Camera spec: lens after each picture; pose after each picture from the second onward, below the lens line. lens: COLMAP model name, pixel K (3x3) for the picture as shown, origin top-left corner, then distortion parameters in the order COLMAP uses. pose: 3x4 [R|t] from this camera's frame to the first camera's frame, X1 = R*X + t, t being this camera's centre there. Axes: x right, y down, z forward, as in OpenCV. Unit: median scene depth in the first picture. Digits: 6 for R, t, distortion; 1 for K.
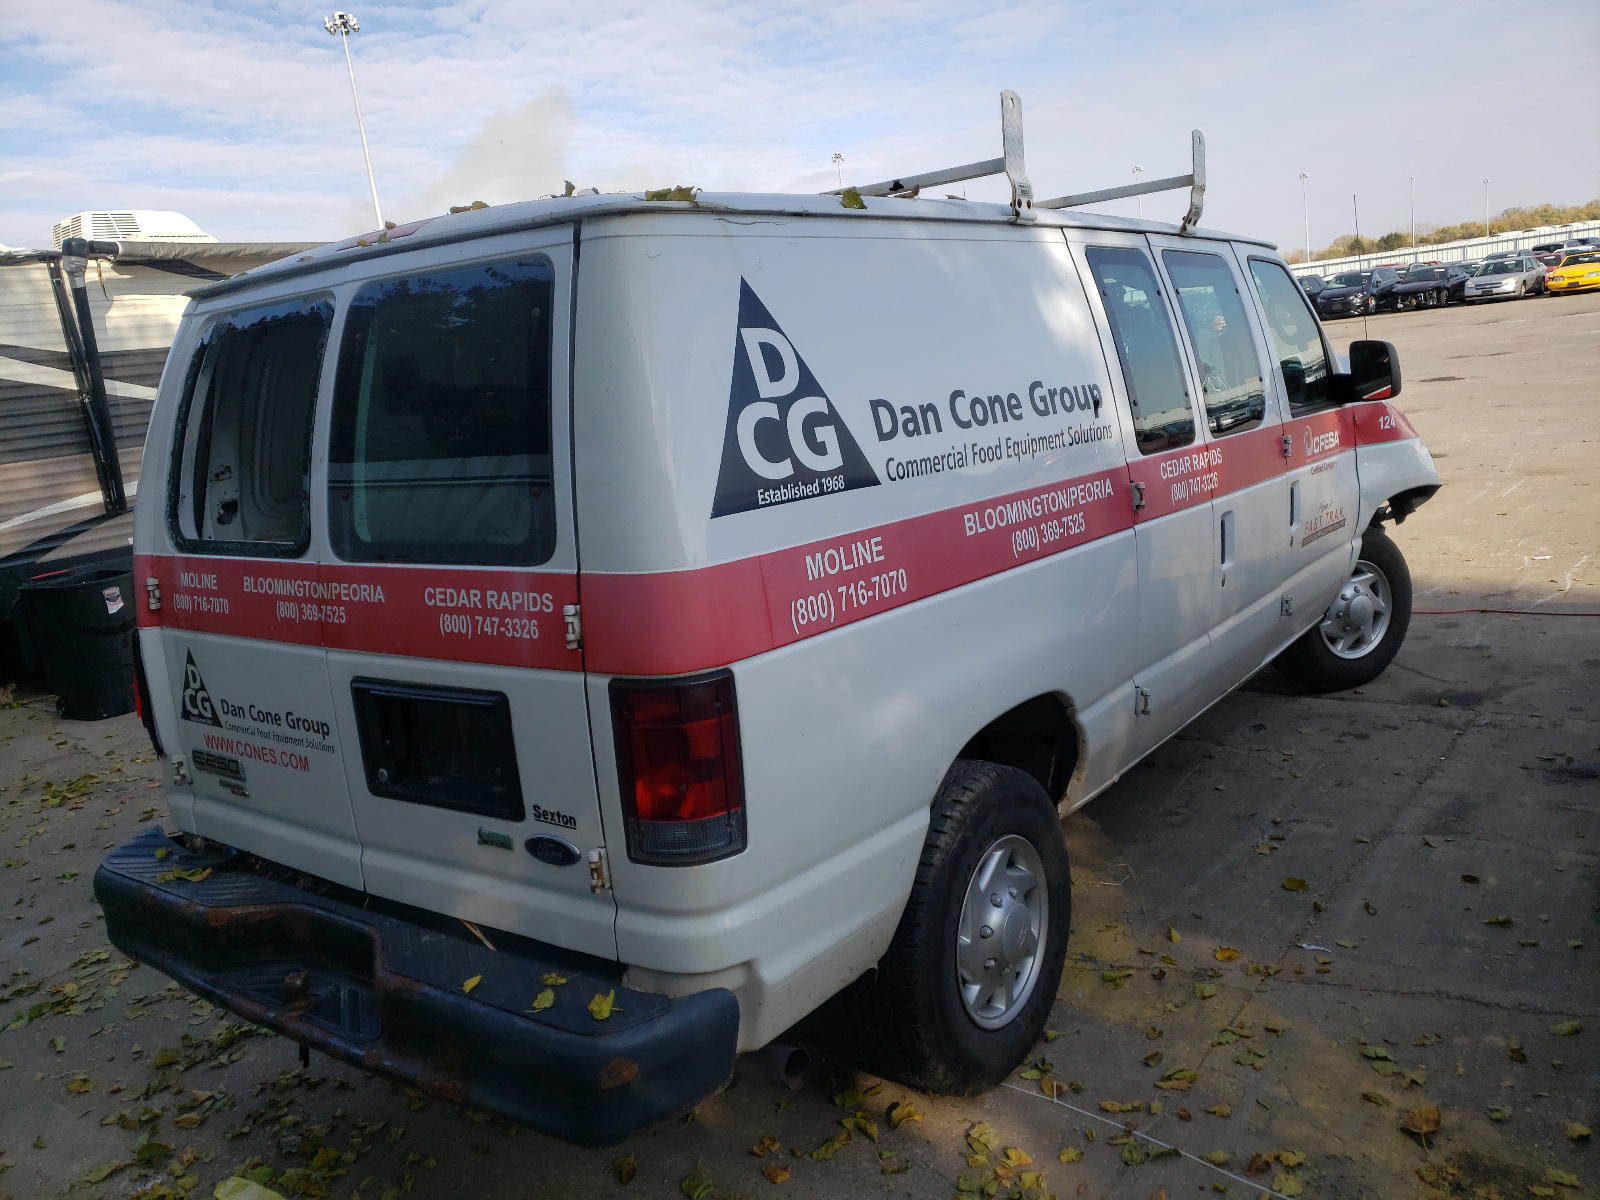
lens RADIAL K [[1227.1, 0, 809.3], [0, 1227.1, 587.7], [0, 0, 1]] dist [0.028482, 0.001597]
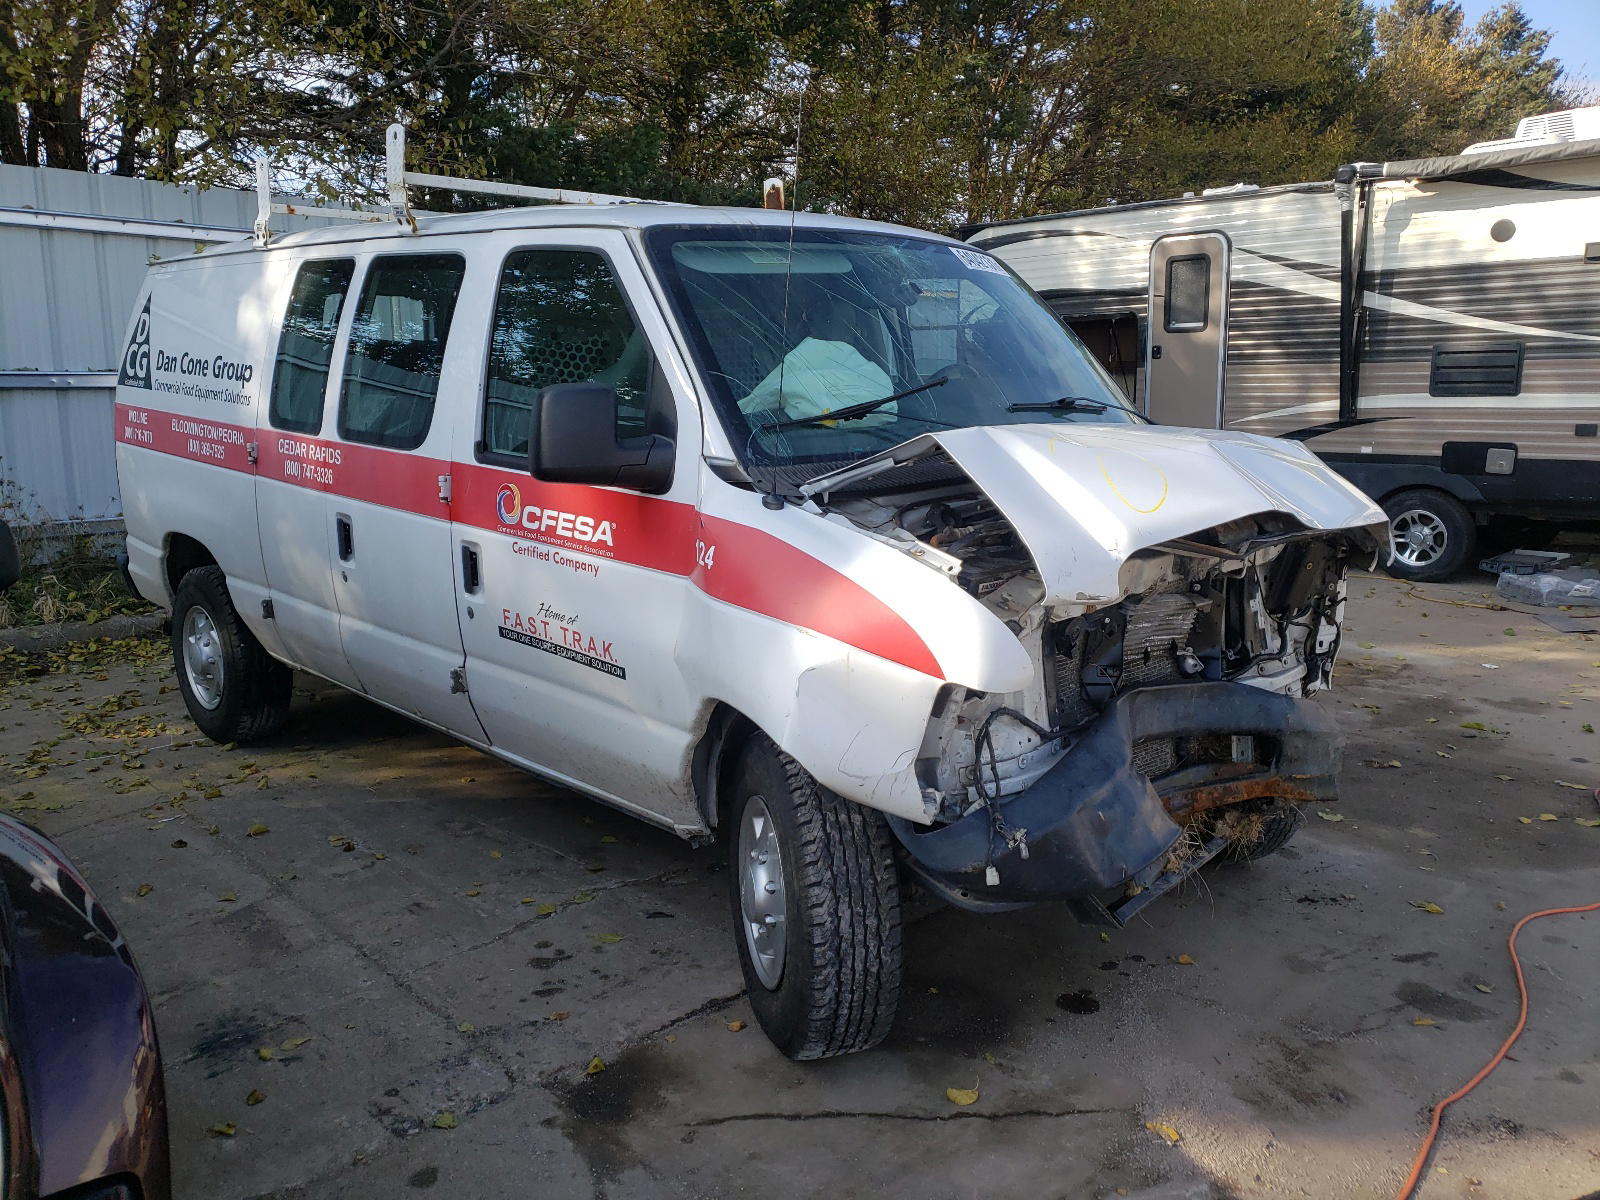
lens RADIAL K [[1227.1, 0, 809.3], [0, 1227.1, 587.7], [0, 0, 1]] dist [0.028482, 0.001597]
pose [[-0.125029, 0.284153, -0.950592, 1.165234], [-0.174324, 0.936913, 0.302992, -0.347265], [0.976718, 0.203593, -0.067607, 1.322215]]
